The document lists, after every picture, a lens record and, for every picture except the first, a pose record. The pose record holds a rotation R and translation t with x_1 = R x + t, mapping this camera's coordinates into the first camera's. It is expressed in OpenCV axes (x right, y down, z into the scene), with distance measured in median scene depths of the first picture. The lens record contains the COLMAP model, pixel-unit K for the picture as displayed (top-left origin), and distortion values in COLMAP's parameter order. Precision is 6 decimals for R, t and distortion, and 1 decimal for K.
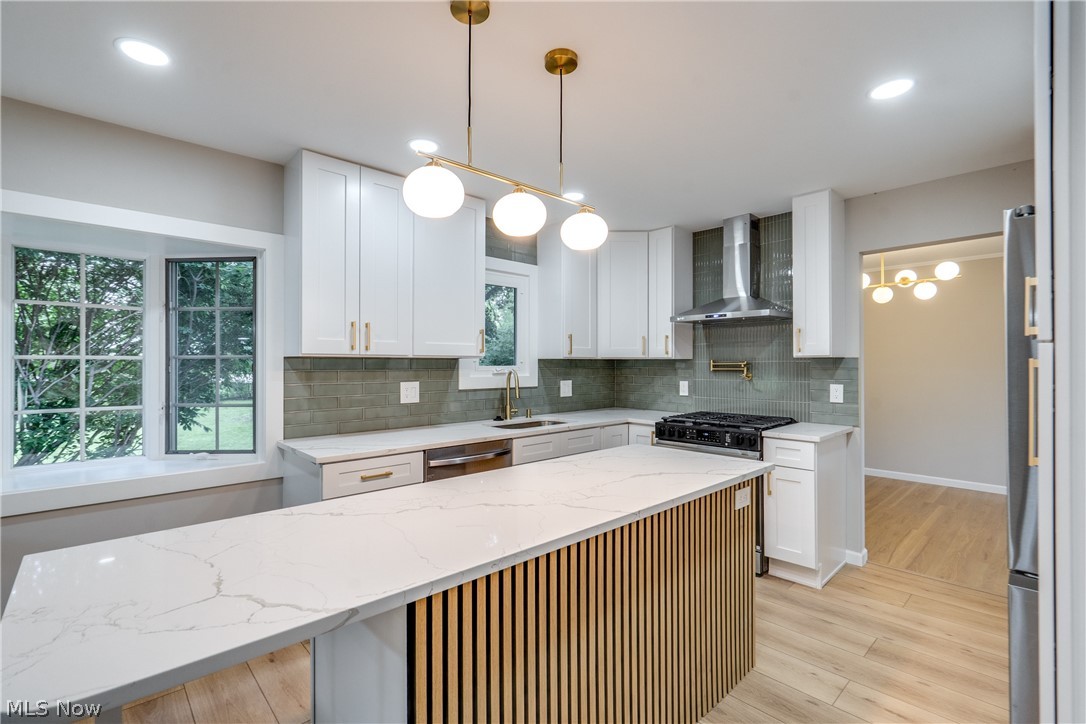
lens RADIAL K [[493.3, 0, 540.7], [0, 493.3, 357.8], [0, 0, 1]] dist [-0.002091, 0.000249]
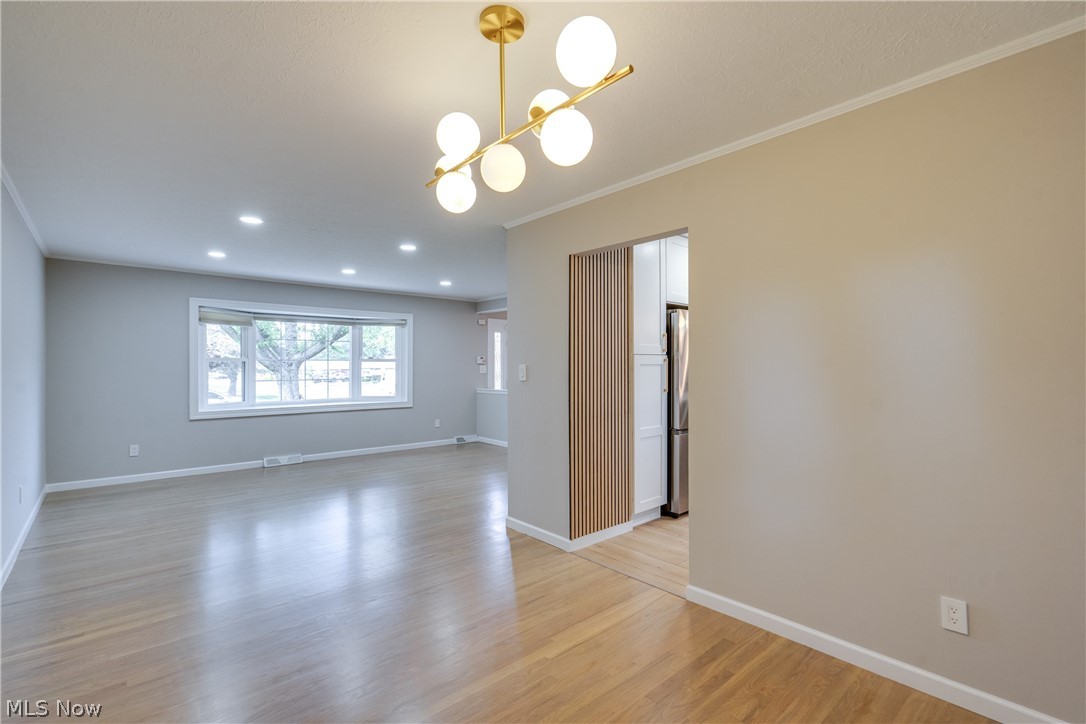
lens RADIAL K [[501.2, 0, 545.2], [0, 501.2, 366.6], [0, 0, 1]] dist [-0.001133, 0.001234]
pose [[-0.999880, 0.006131, 0.014247, 0.835863], [0.005928, 0.999881, -0.014240, 0.034872], [-0.014333, -0.014154, -0.999797, 1.743511]]
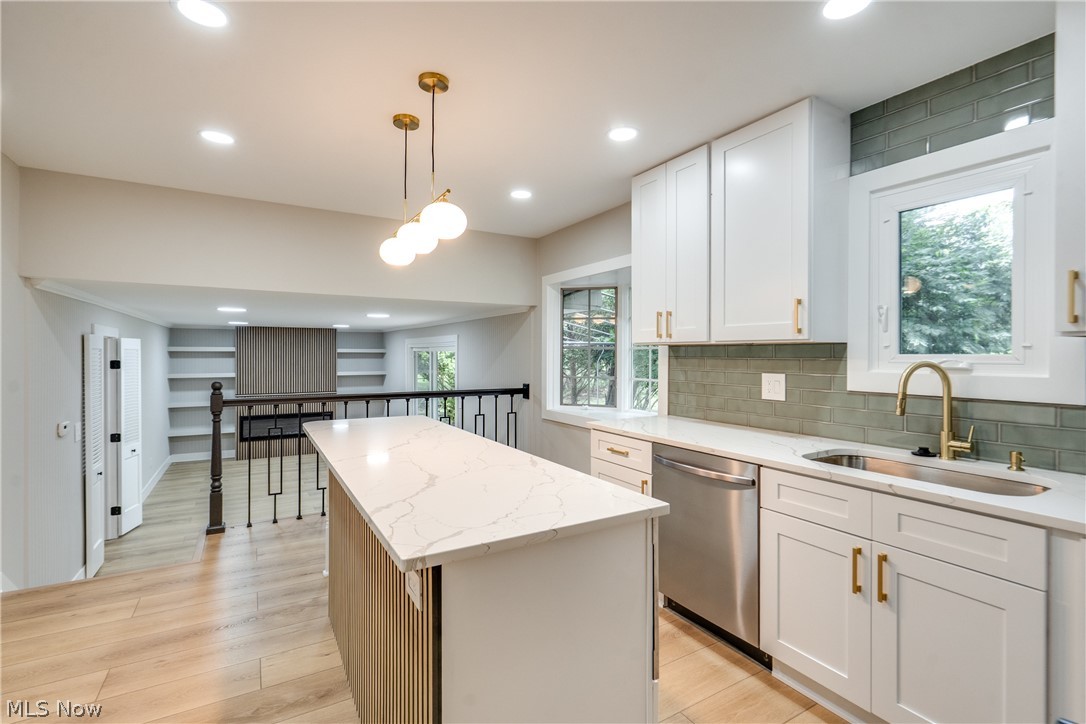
lens RADIAL K [[495.1, 0, 547.4], [0, 495.1, 355.5], [0, 0, 1]] dist [-0.000439, 0.000255]
pose [[-0.205030, 0.003263, -0.978750, 0.557274], [0.010451, 0.999945, 0.001144, 0.013869], [0.978700, -0.009994, -0.205053, 0.755997]]
